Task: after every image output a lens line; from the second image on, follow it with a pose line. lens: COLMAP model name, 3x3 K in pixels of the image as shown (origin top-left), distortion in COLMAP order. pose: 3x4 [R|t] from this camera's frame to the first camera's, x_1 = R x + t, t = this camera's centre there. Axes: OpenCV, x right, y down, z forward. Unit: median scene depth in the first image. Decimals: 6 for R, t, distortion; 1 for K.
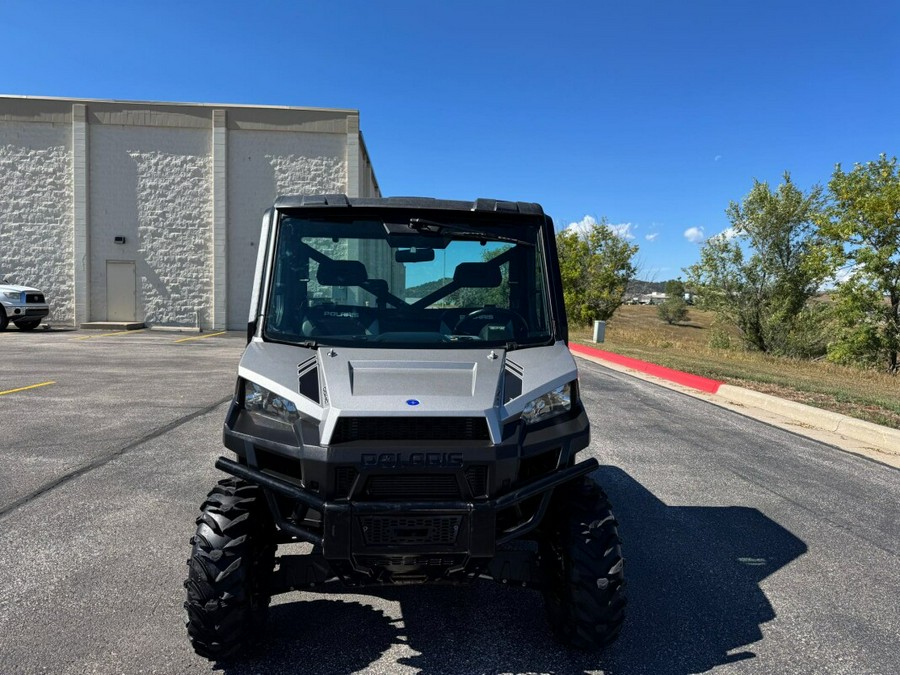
lens RADIAL K [[640.5, 0, 453.9], [0, 640.5, 337.0], [0, 0, 1]] dist [0.060899, -0.076987]
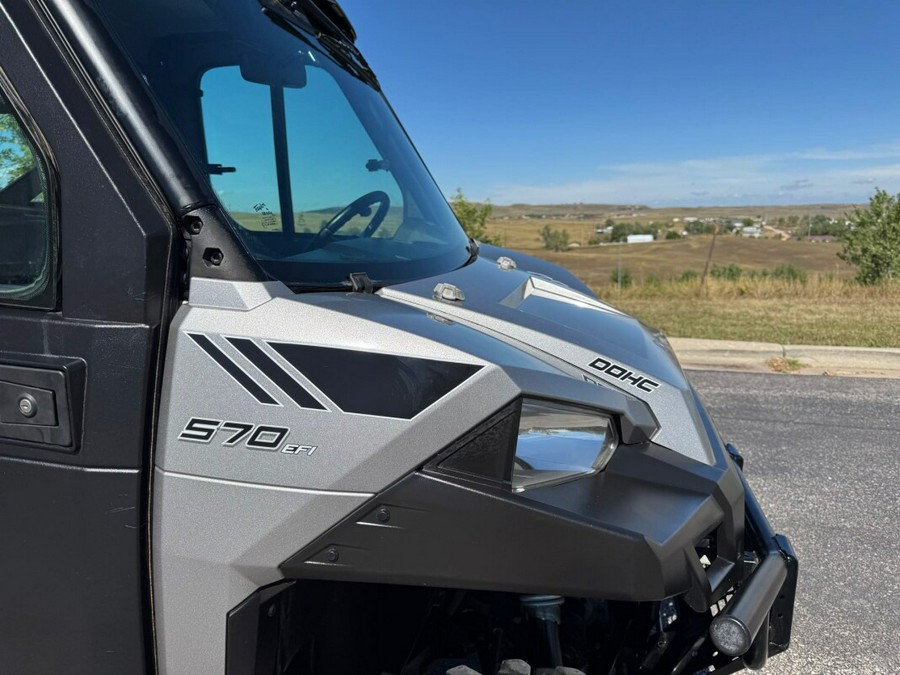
lens RADIAL K [[640.5, 0, 453.9], [0, 640.5, 337.0], [0, 0, 1]] dist [0.060899, -0.076987]
pose [[0.293208, -0.200886, 0.934705, -0.075093], [0.069061, 0.979572, 0.188865, -0.003160], [-0.953551, 0.009175, 0.301091, 0.113273]]
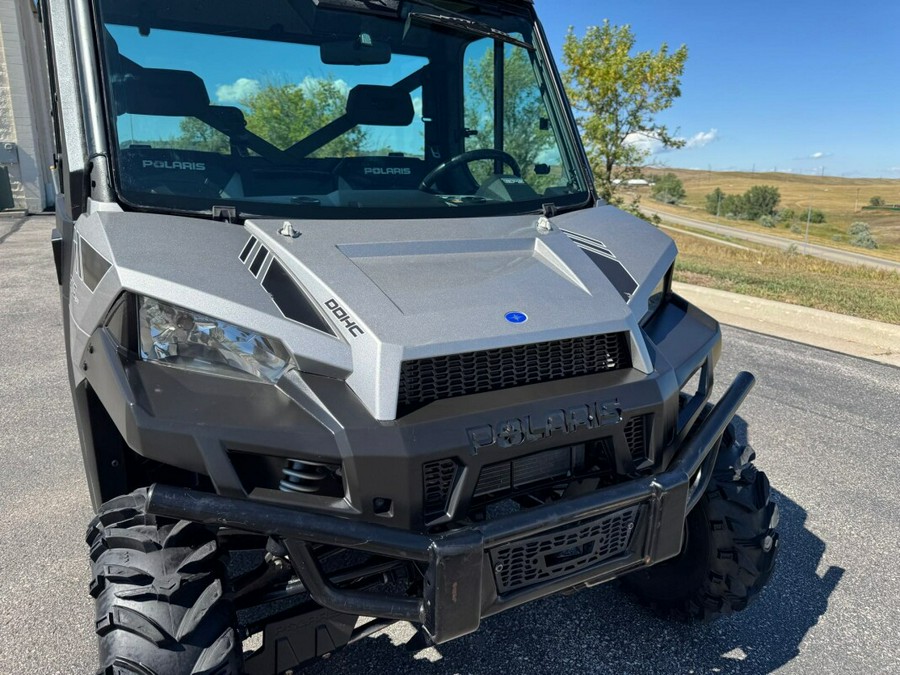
lens RADIAL K [[640.5, 0, 453.9], [0, 640.5, 337.0], [0, 0, 1]] dist [0.060899, -0.076987]
pose [[0.906214, -0.105391, 0.409473, -0.038073], [0.022437, 0.979059, 0.202336, 0.000988], [-0.422223, -0.174172, 0.889602, 0.061407]]
